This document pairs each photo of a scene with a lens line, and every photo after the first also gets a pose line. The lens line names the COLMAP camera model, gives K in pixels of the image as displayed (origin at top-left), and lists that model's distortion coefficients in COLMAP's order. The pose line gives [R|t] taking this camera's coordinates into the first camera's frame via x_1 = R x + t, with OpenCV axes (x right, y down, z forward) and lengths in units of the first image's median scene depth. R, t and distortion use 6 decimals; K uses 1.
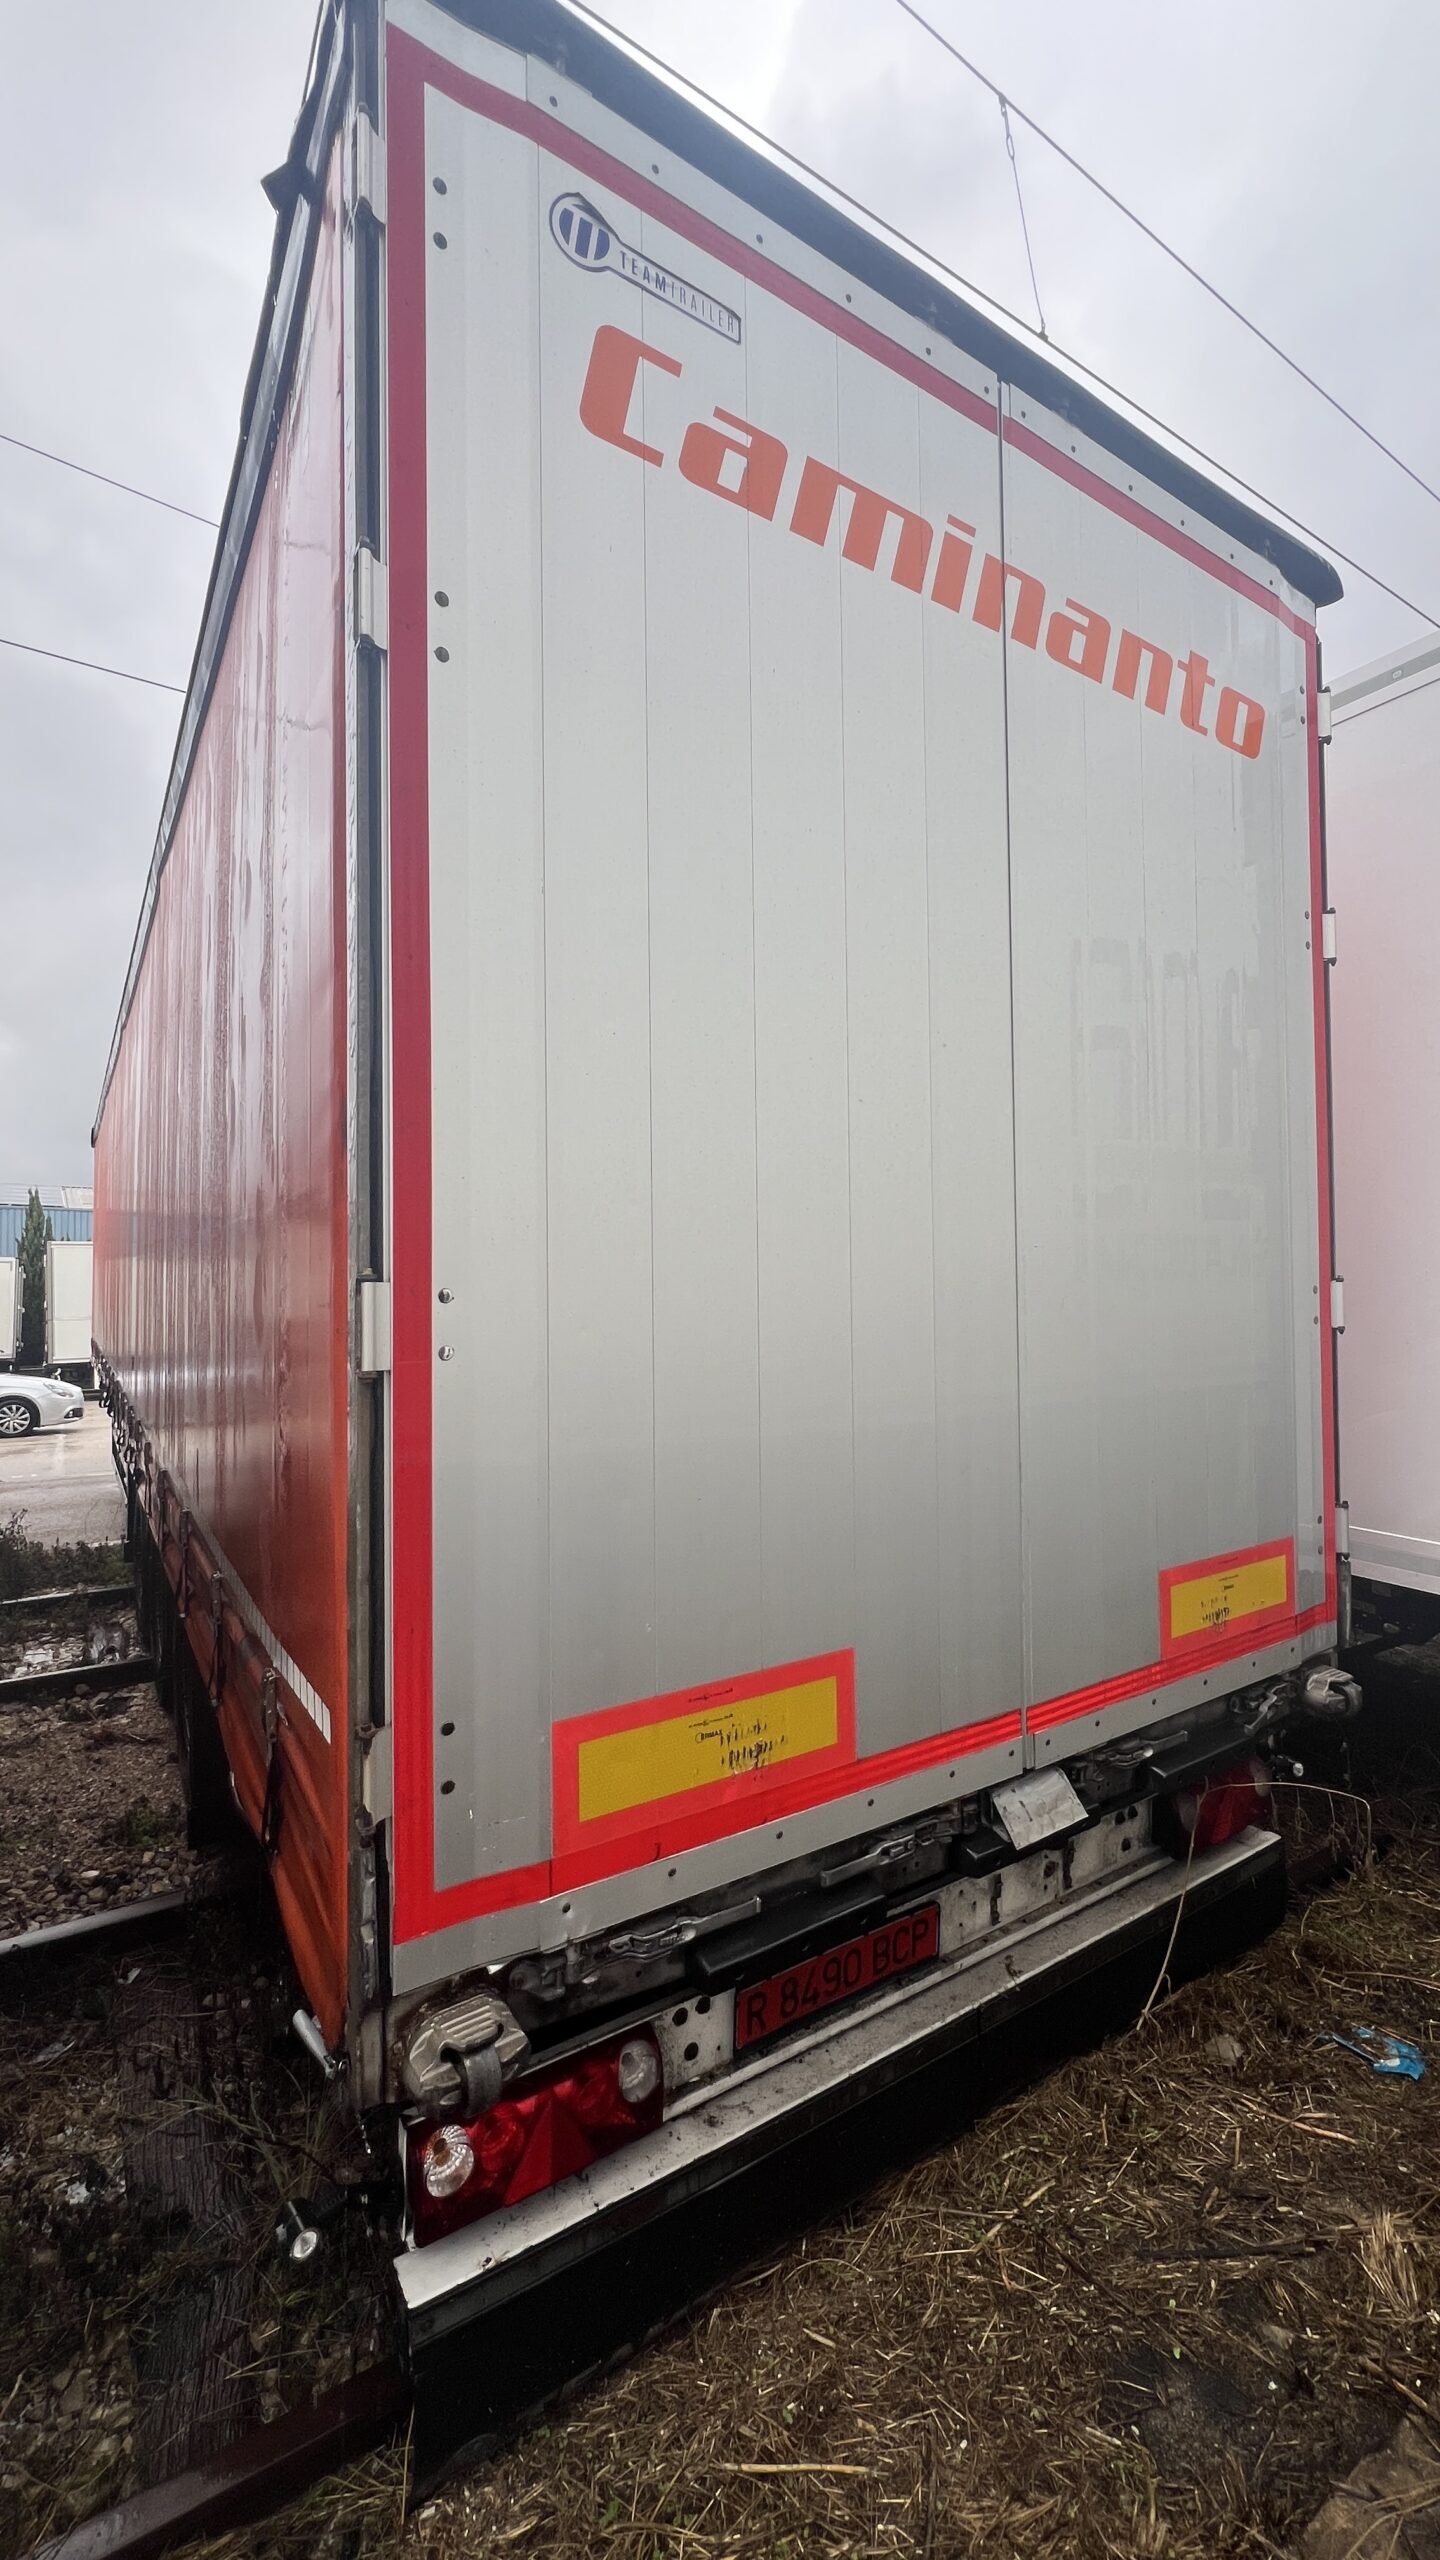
lens RADIAL K [[1019.0, 0, 683.4], [0, 1019.0, 1296.2], [0, 0, 1]] dist [-0.002612, 0.000323]
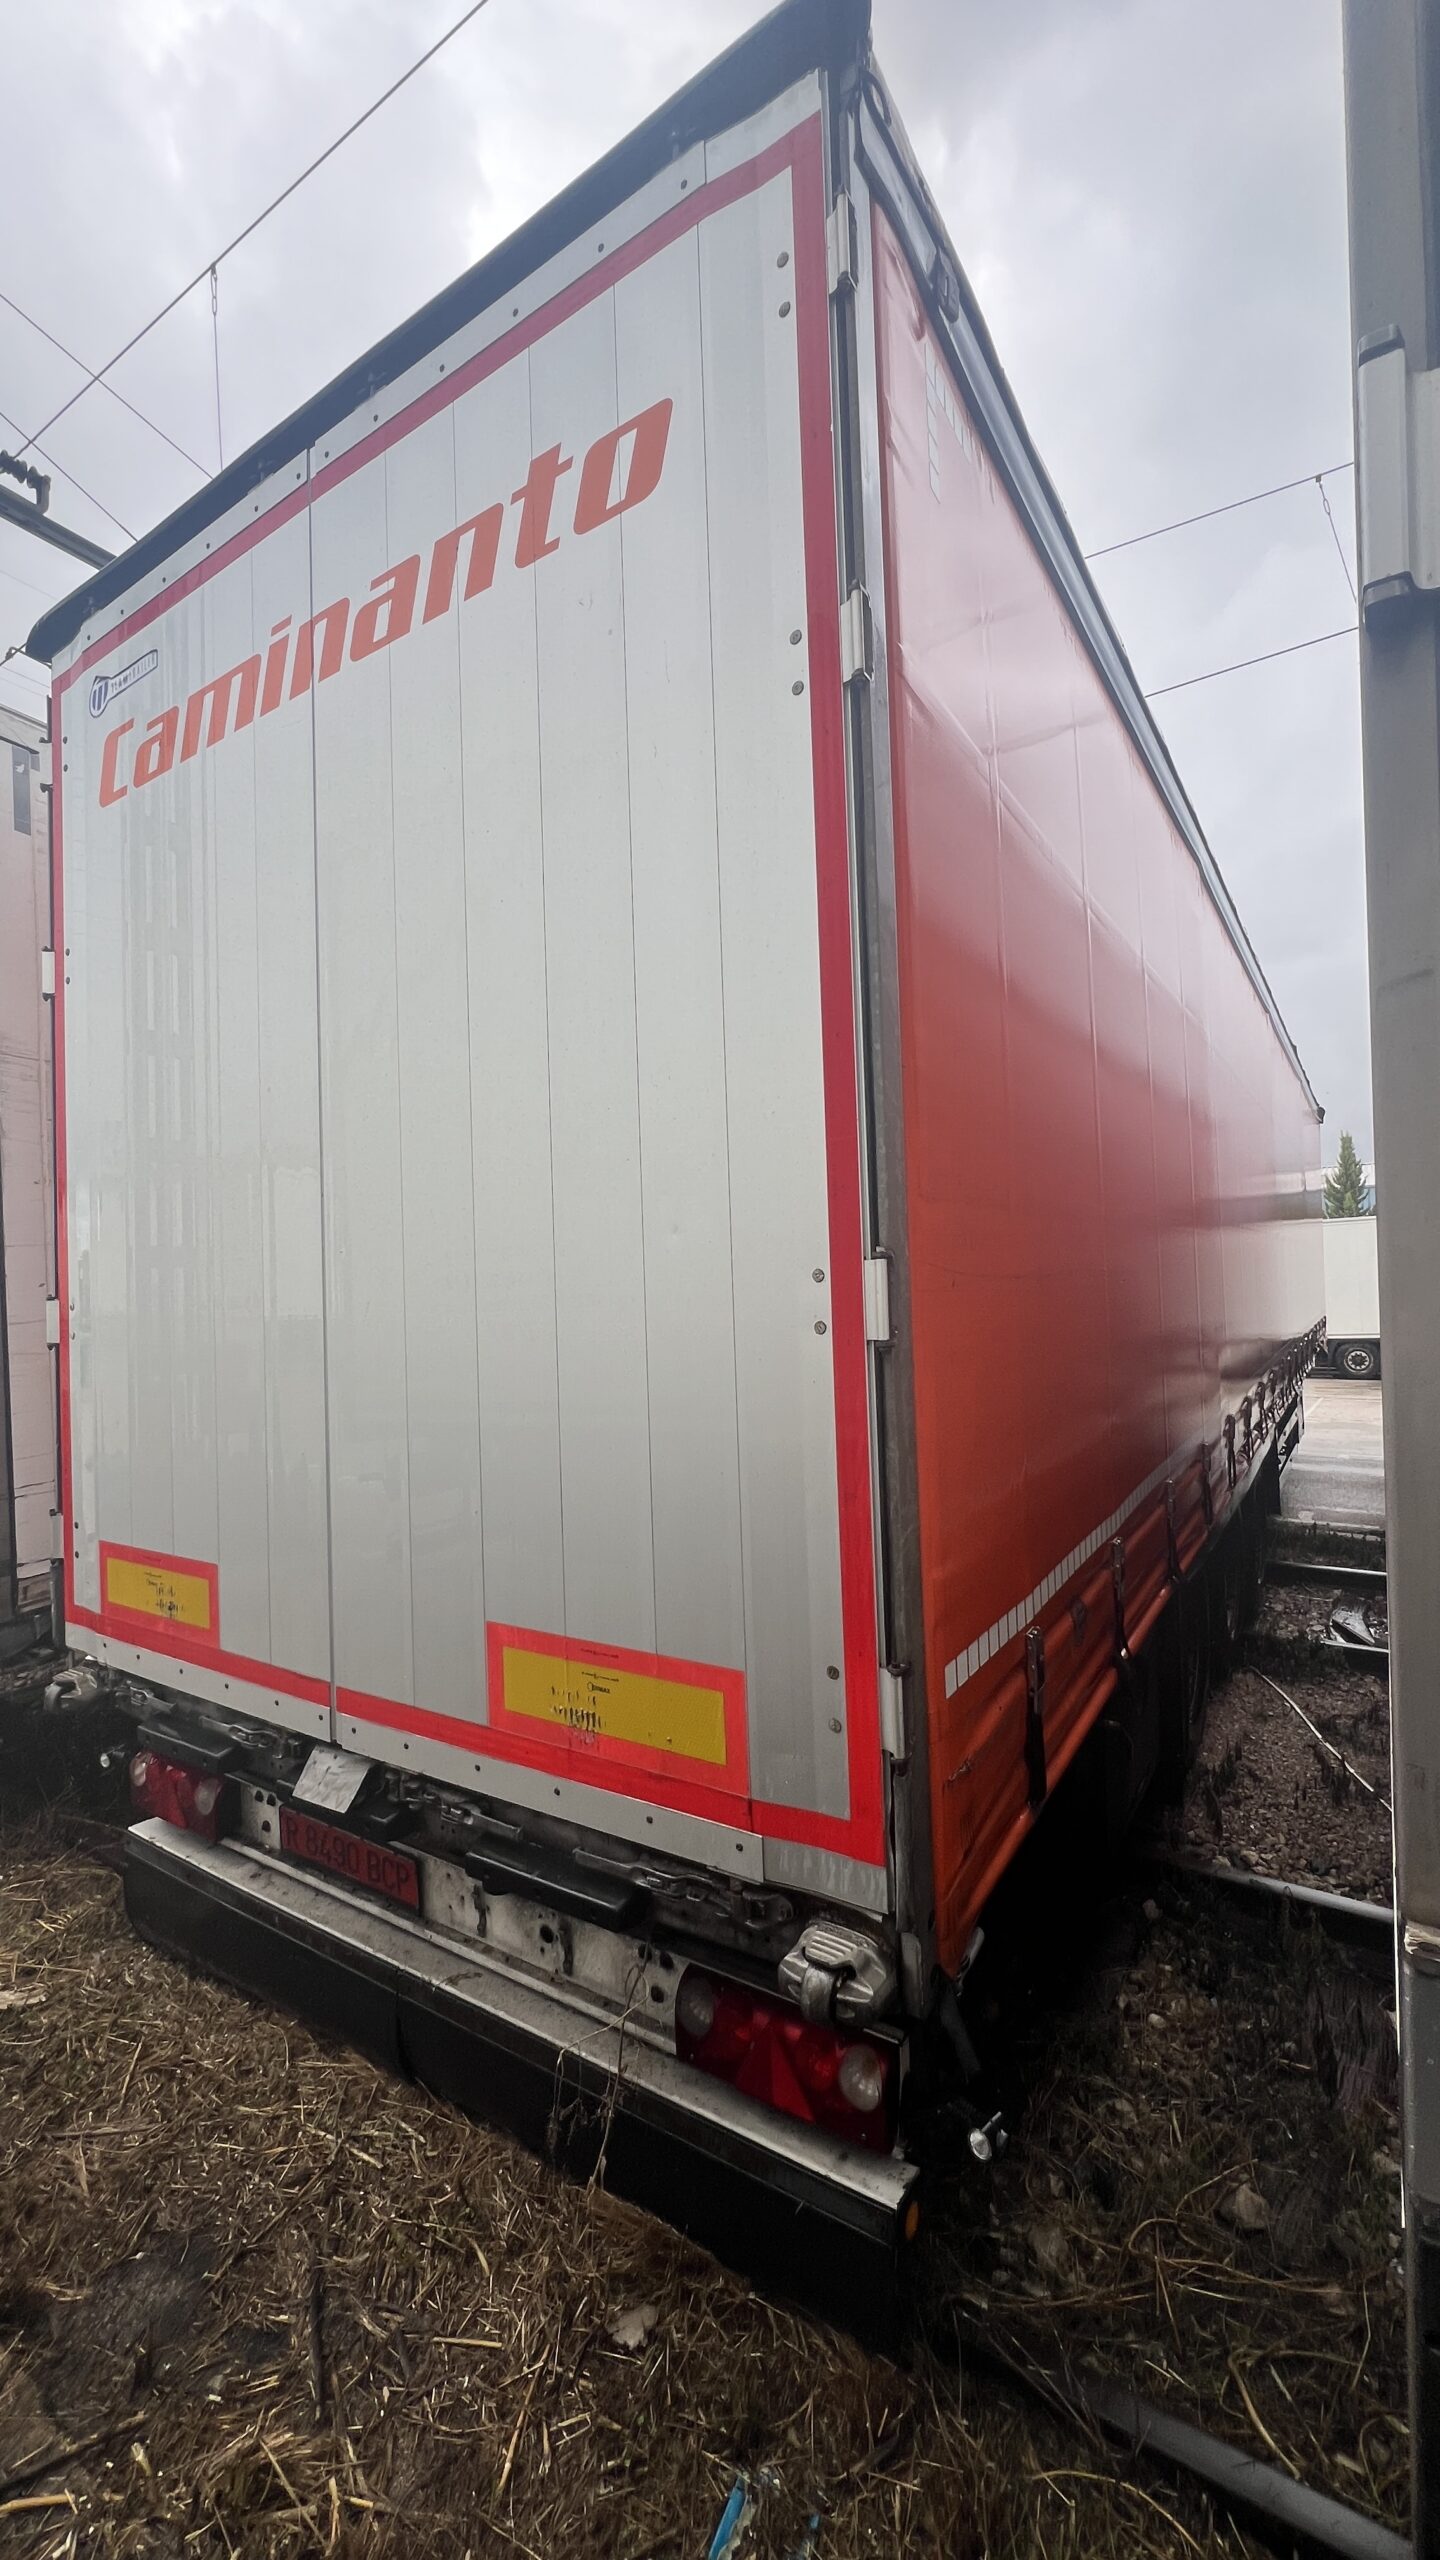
lens RADIAL K [[1019.0, 0, 690.3], [0, 1019.0, 1258.1], [0, 0, 1]] dist [-0.002612, 0.000323]
pose [[0.417829, -0.023532, -0.908221, 1.395476], [0.039665, 0.999184, -0.007641, -0.020408], [0.907659, -0.032832, 0.418421, 0.856333]]
